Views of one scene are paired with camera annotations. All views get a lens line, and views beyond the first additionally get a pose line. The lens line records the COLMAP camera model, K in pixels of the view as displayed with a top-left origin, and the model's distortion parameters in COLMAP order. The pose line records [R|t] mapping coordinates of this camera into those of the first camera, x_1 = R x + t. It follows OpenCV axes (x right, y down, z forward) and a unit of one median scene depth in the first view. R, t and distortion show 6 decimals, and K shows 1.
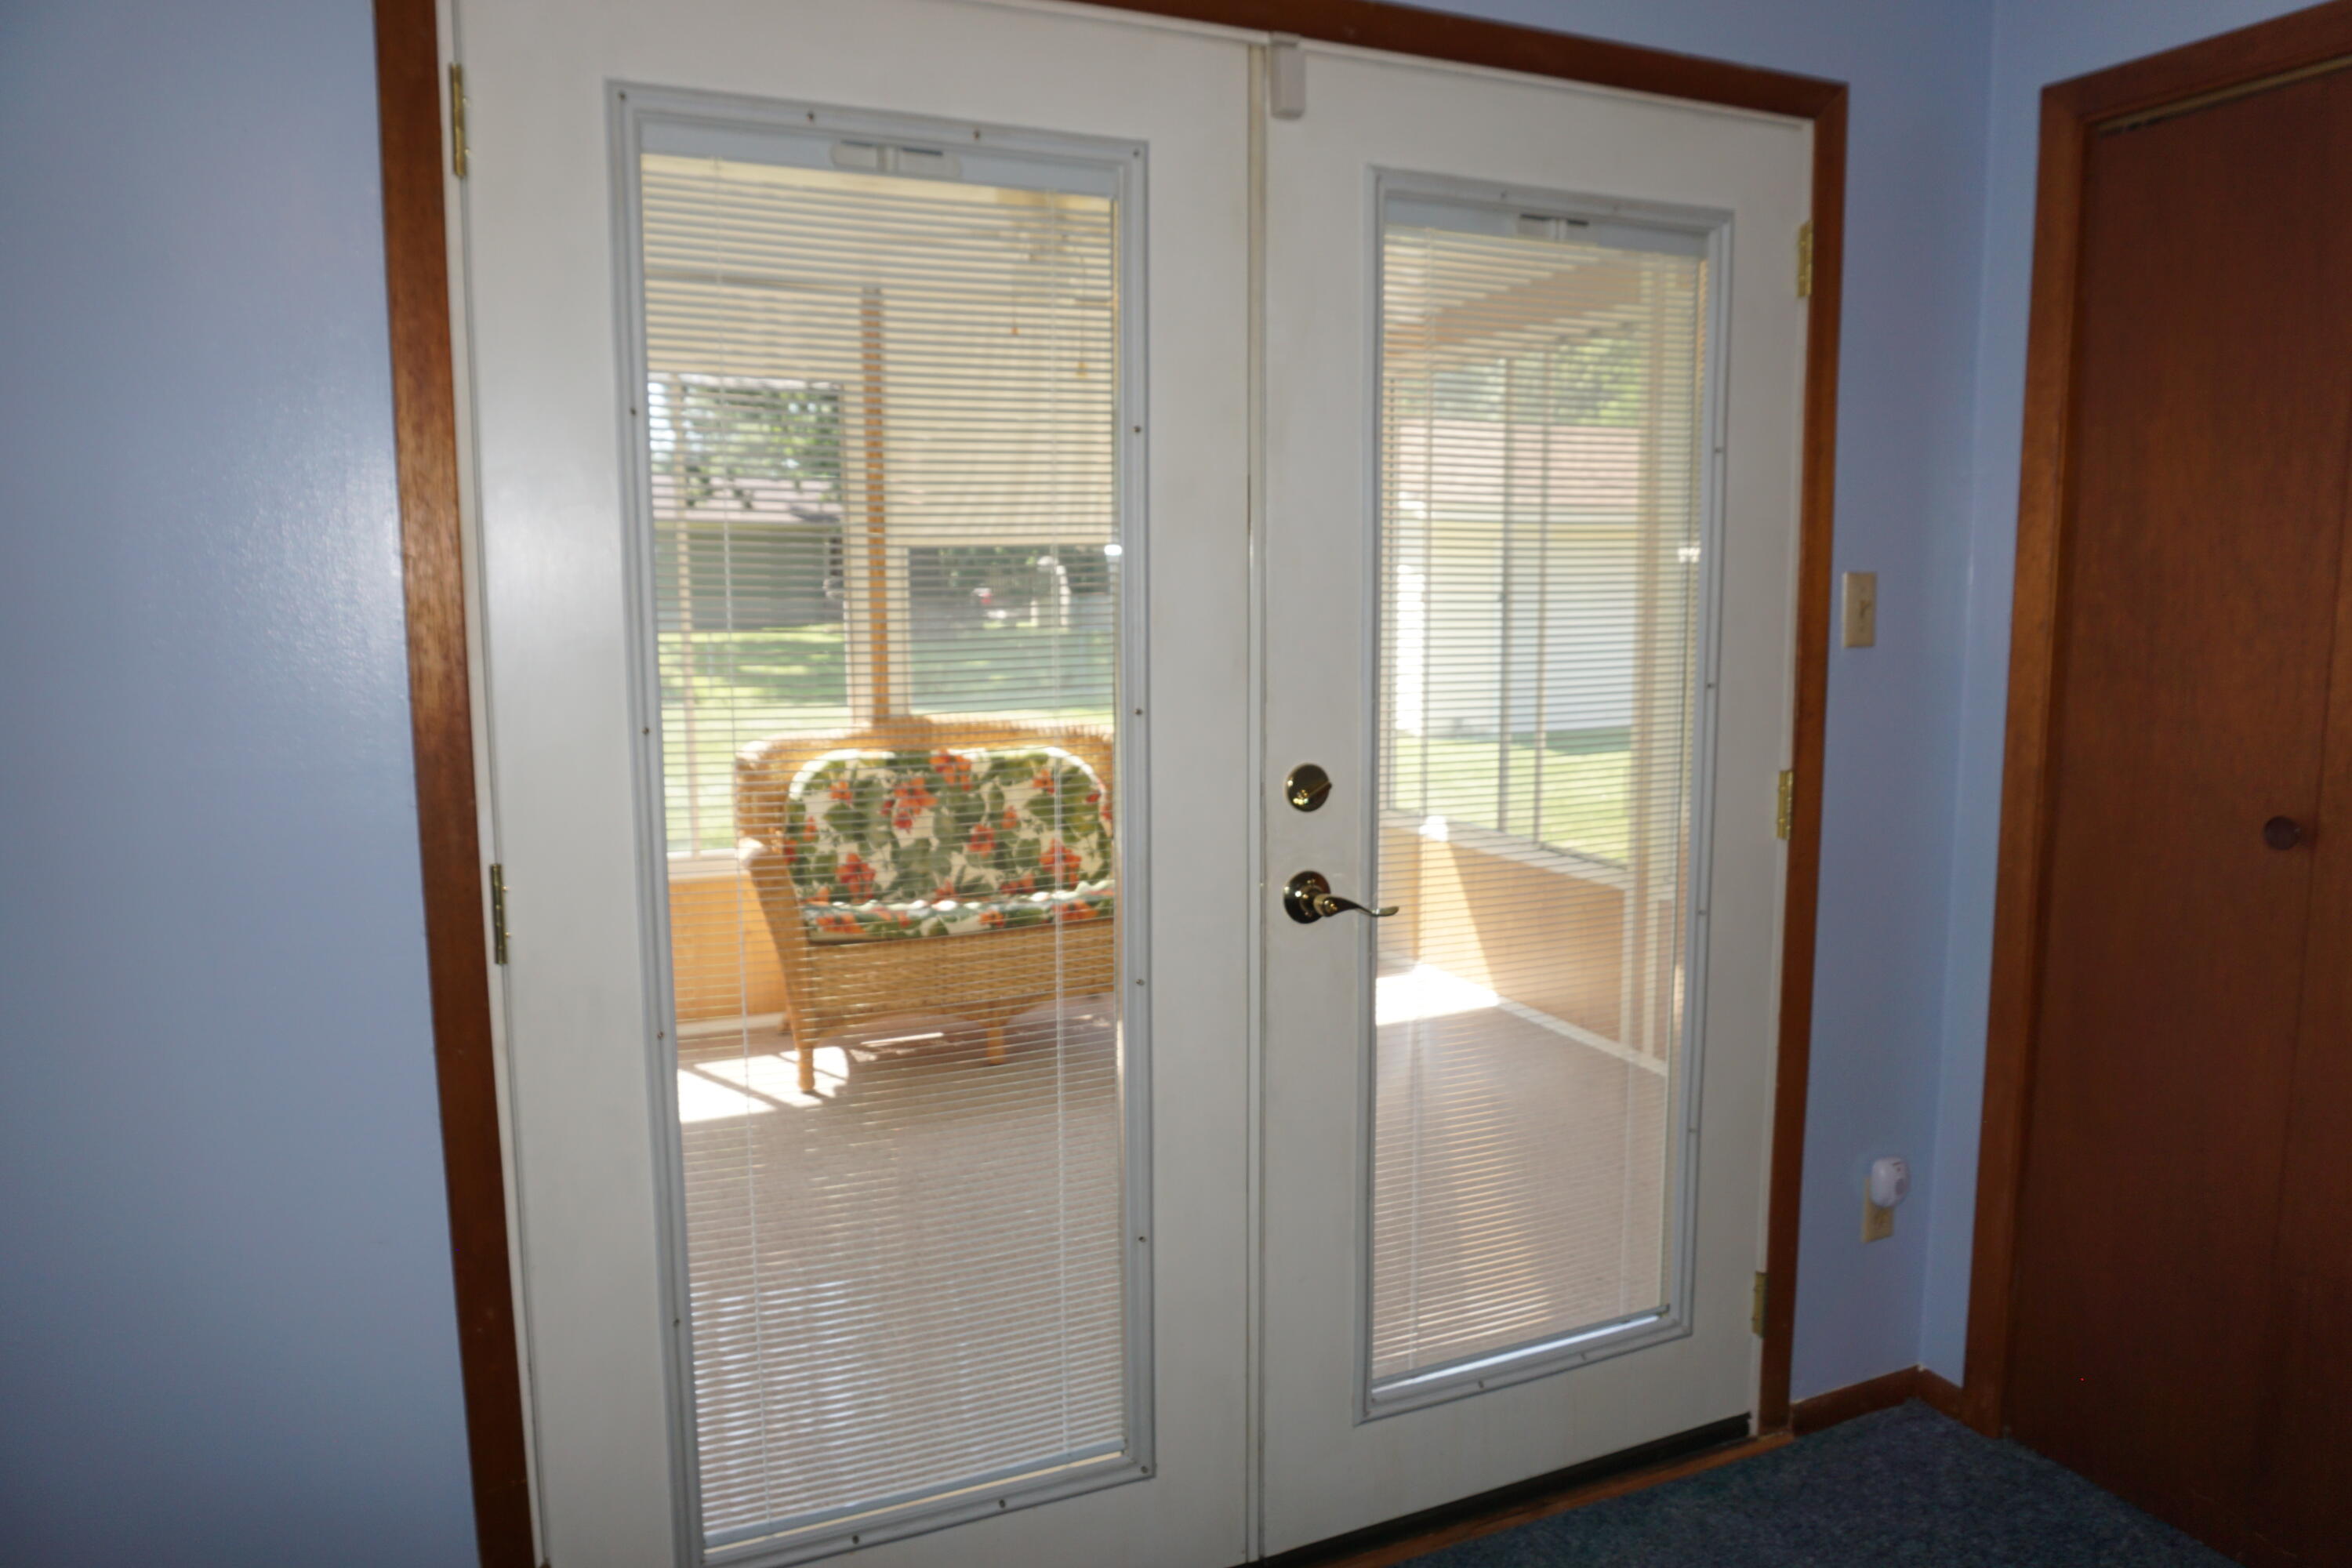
lens RADIAL K [[1568.4, 0, 1163.3], [0, 1568.4, 780.2], [0, 0, 1]] dist [-0.041673, 0.010692]
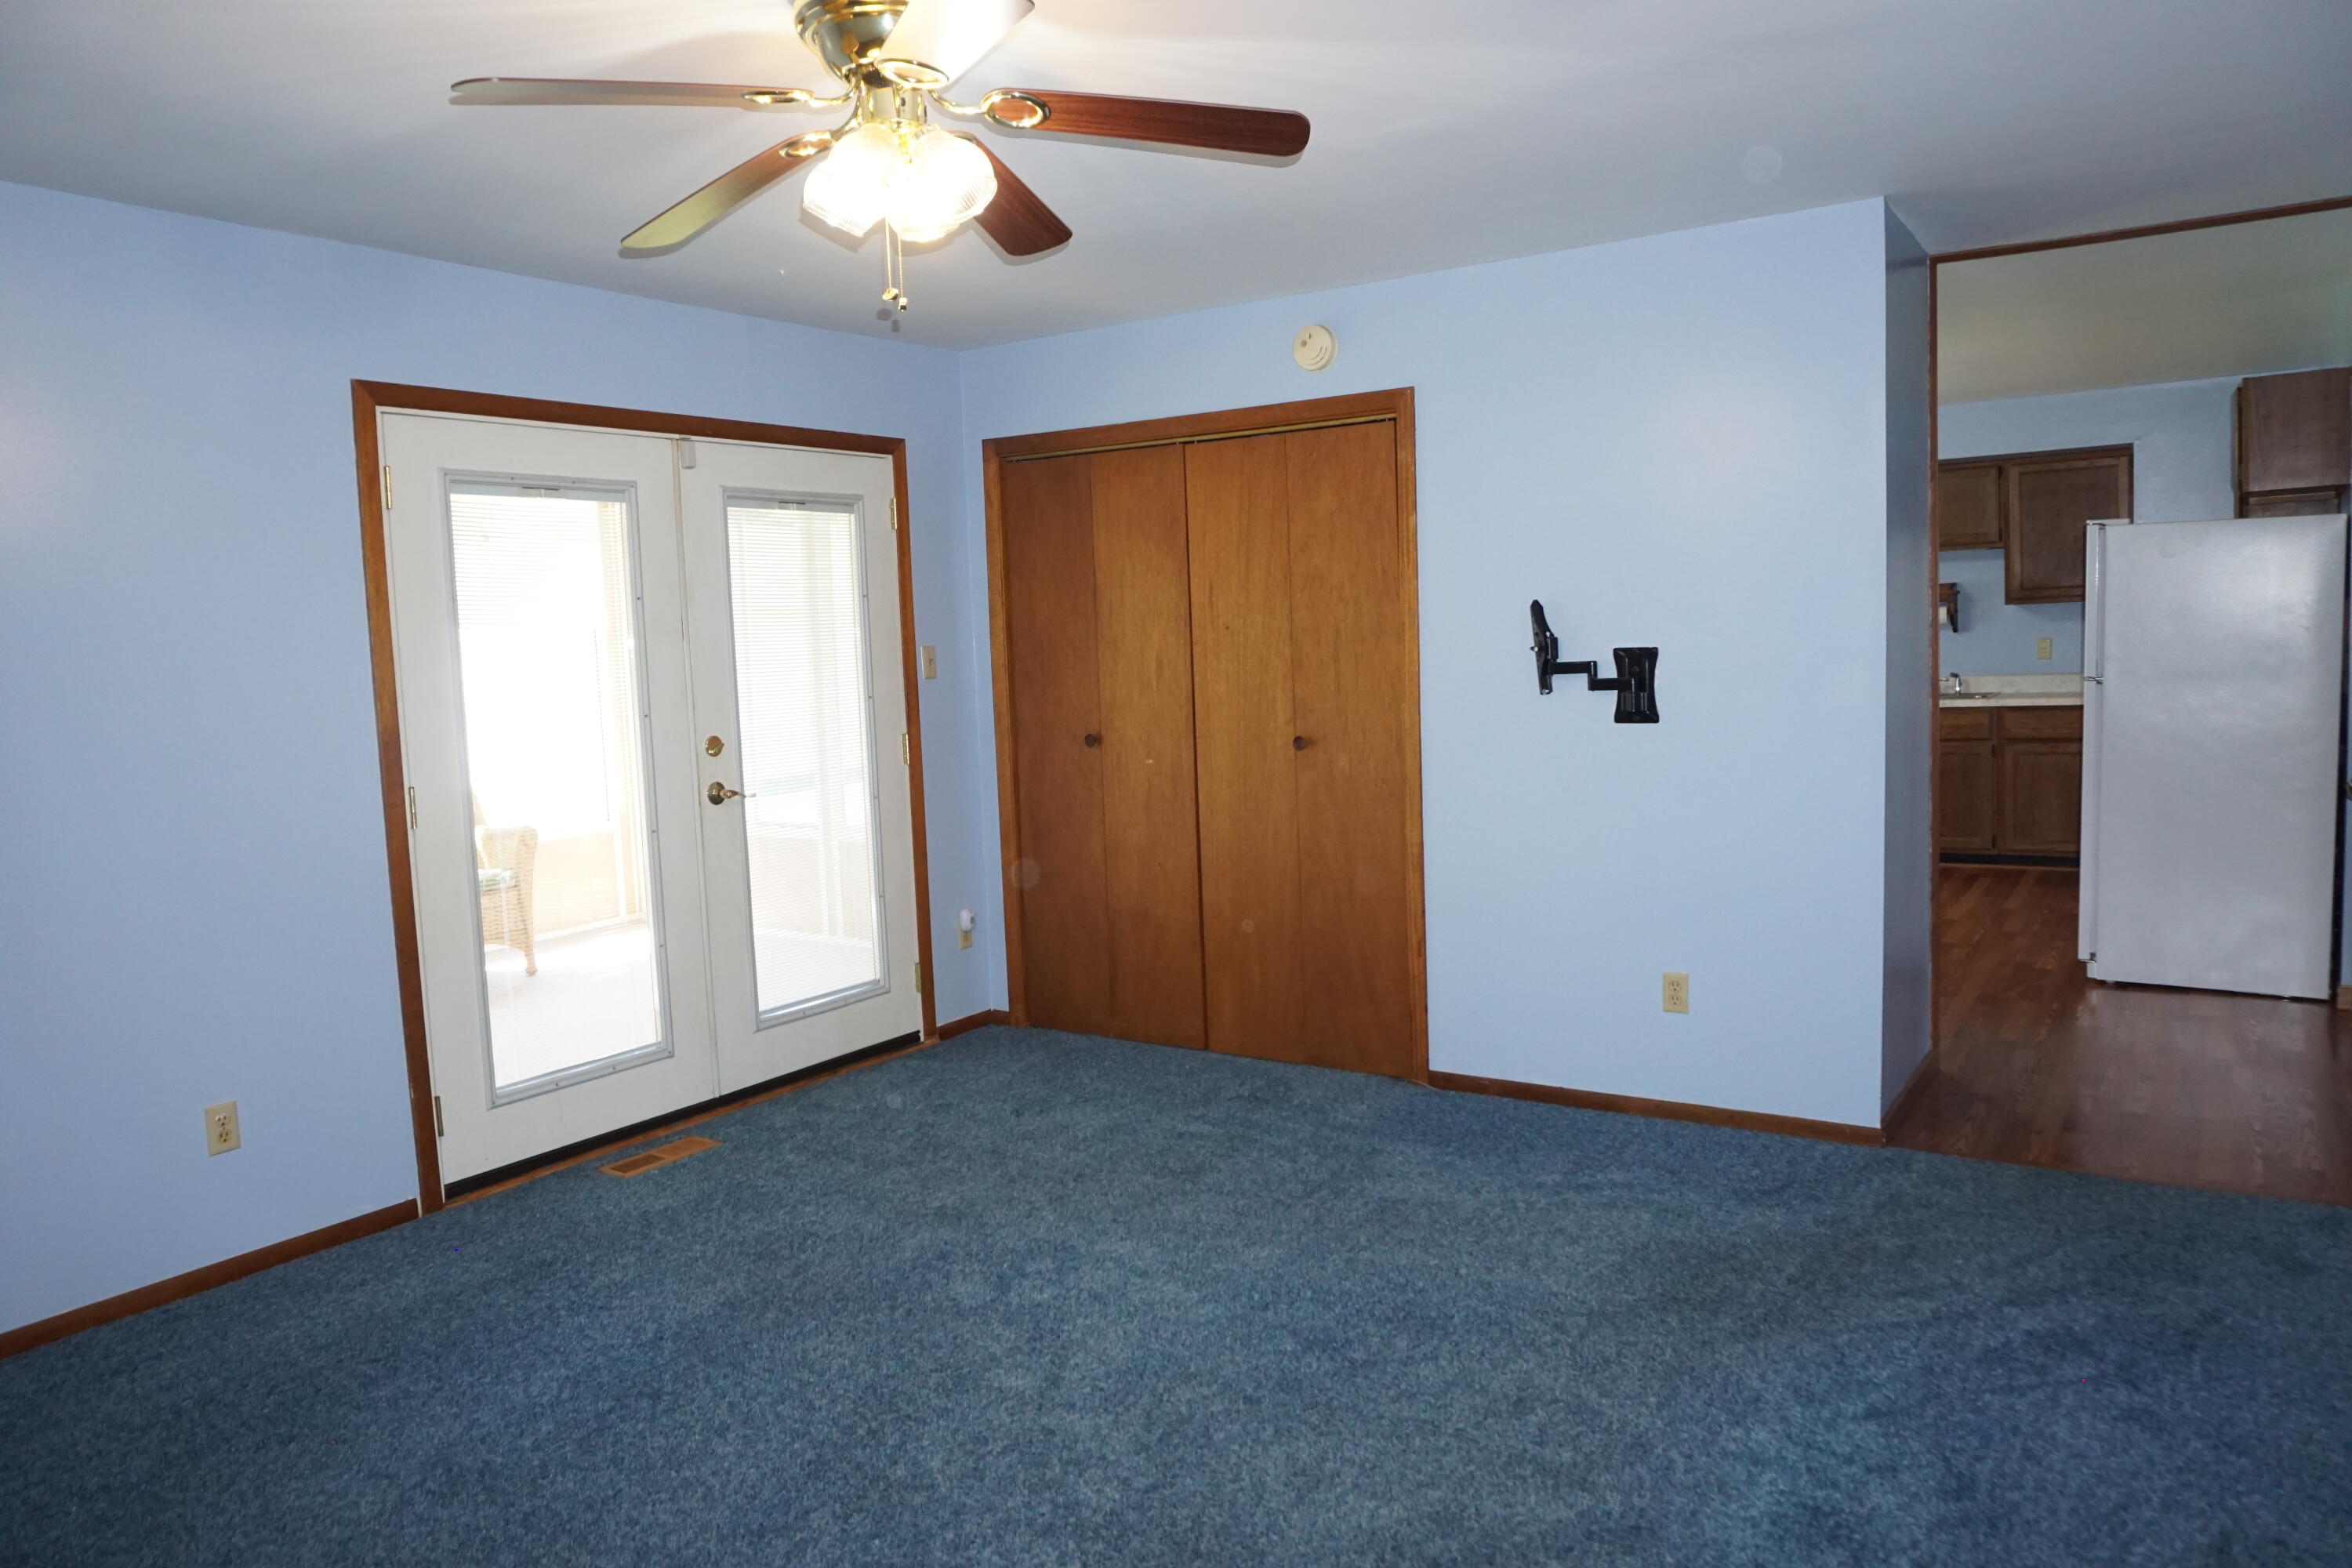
lens RADIAL K [[1568.4, 0, 1176.4], [0, 1568.4, 785.0], [0, 0, 1]] dist [-0.041673, 0.010692]
pose [[0.845220, -0.076141, 0.528967, -0.484072], [0.098576, 0.995027, -0.014284, 0.140572], [-0.525249, 0.064216, 0.848522, -1.150746]]
